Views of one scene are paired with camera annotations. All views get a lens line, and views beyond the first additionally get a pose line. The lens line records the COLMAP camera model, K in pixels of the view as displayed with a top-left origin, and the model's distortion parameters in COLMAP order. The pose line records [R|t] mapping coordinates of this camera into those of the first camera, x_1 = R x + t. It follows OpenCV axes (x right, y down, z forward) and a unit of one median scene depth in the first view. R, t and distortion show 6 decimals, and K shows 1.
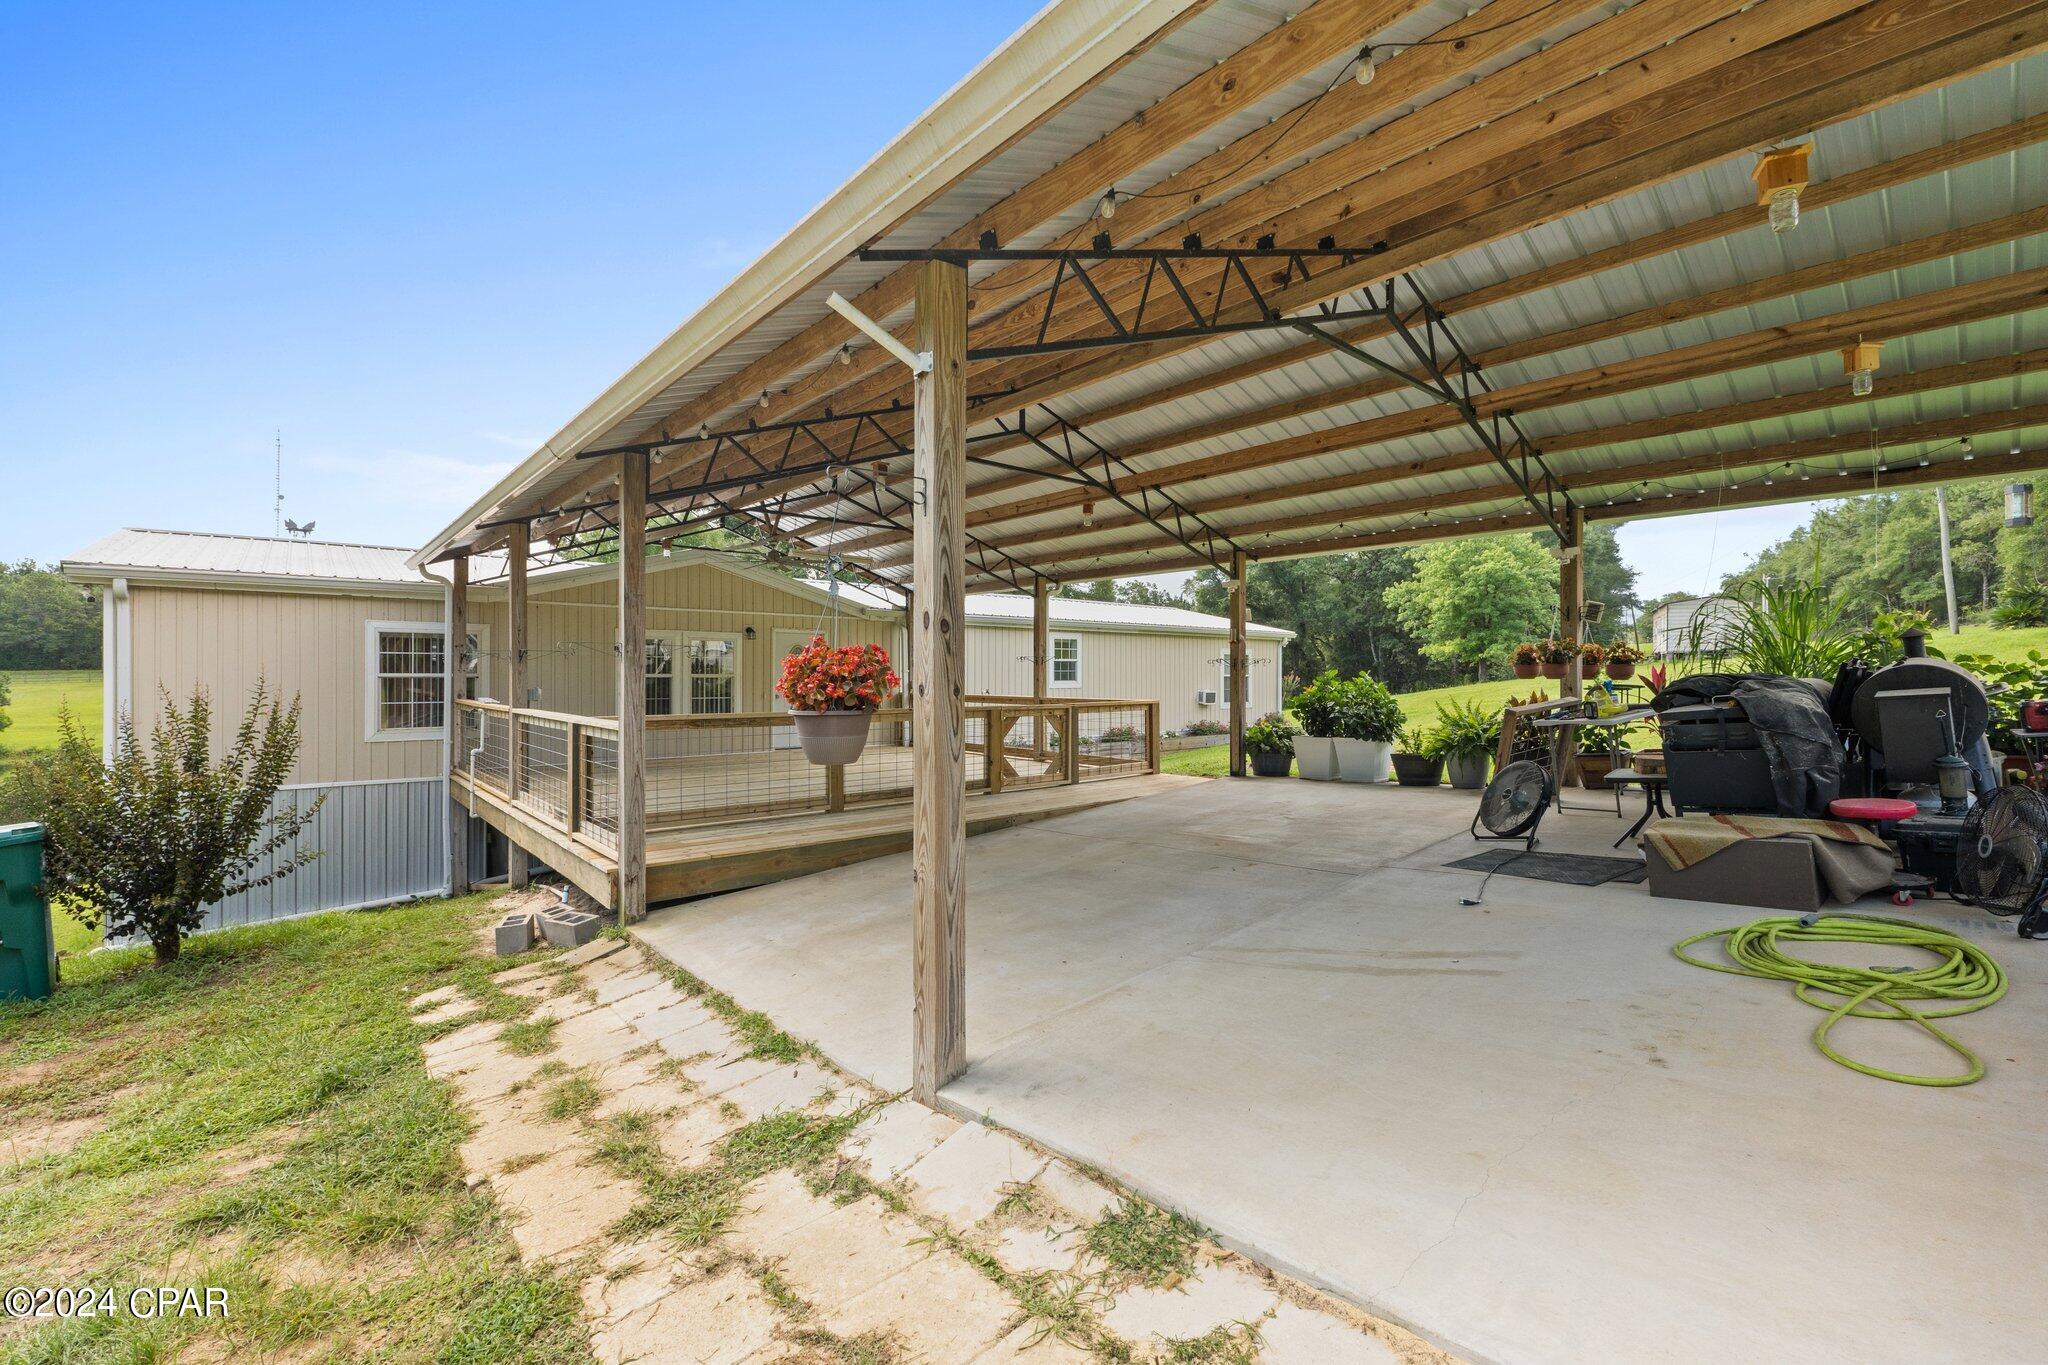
lens RADIAL K [[859.5, 0, 1027.7], [0, 859.5, 676.5], [0, 0, 1]] dist [-0.007190, -0.000317]
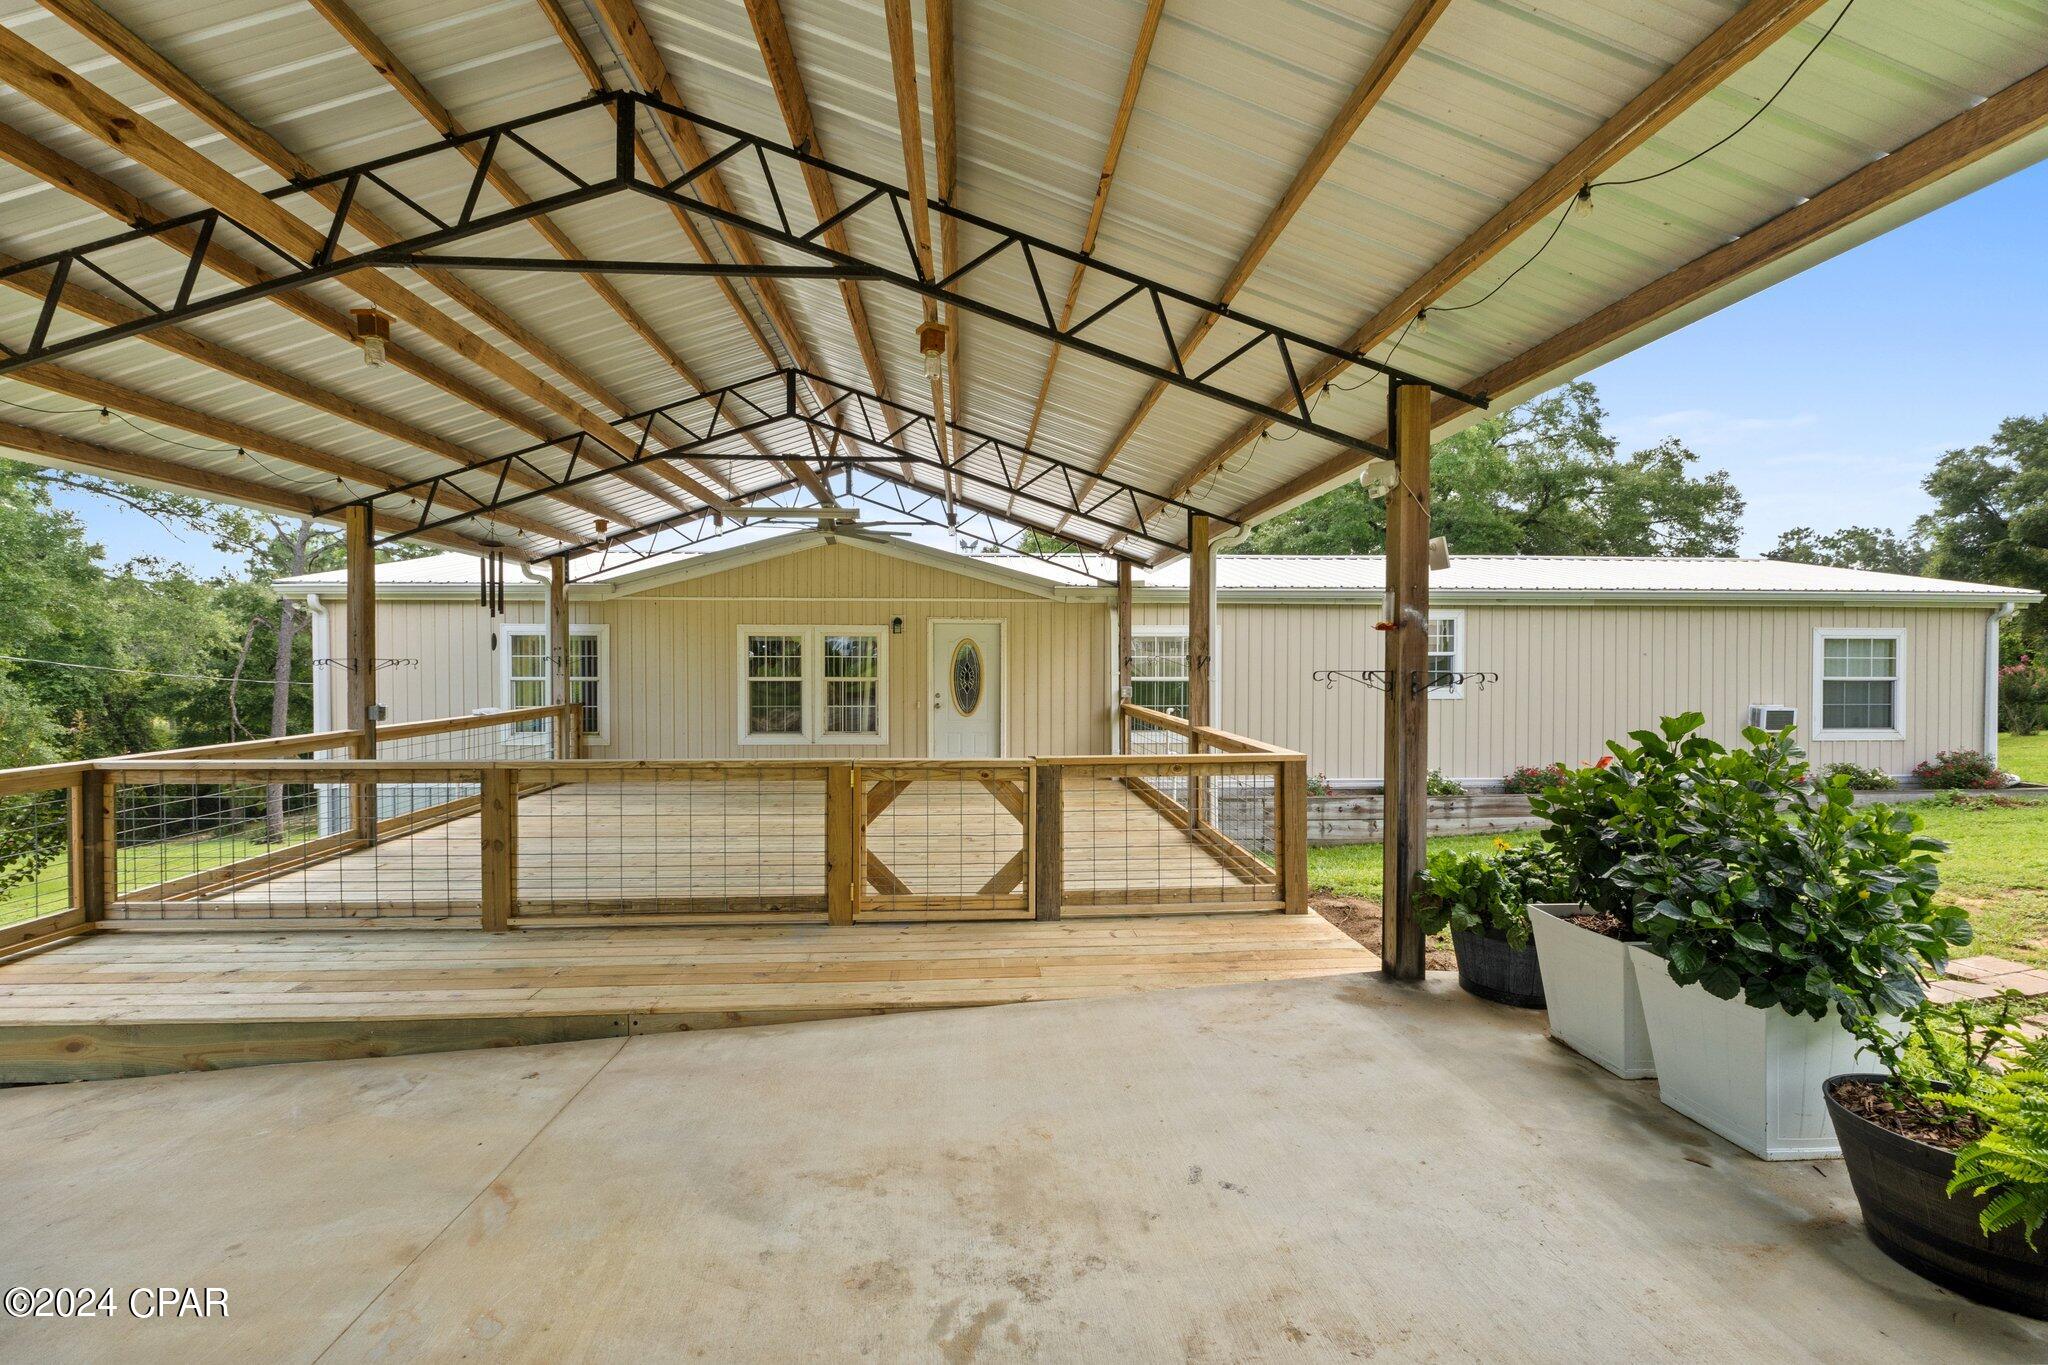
lens RADIAL K [[866.3, 0, 1020.3], [0, 866.3, 676.6], [0, 0, 1]] dist [-0.006584, -0.000103]
pose [[0.792007, 0.012467, -0.610385, 0.344687], [-0.001959, 0.999838, 0.017879, -0.024329], [0.610509, -0.012965, 0.791903, 0.595156]]
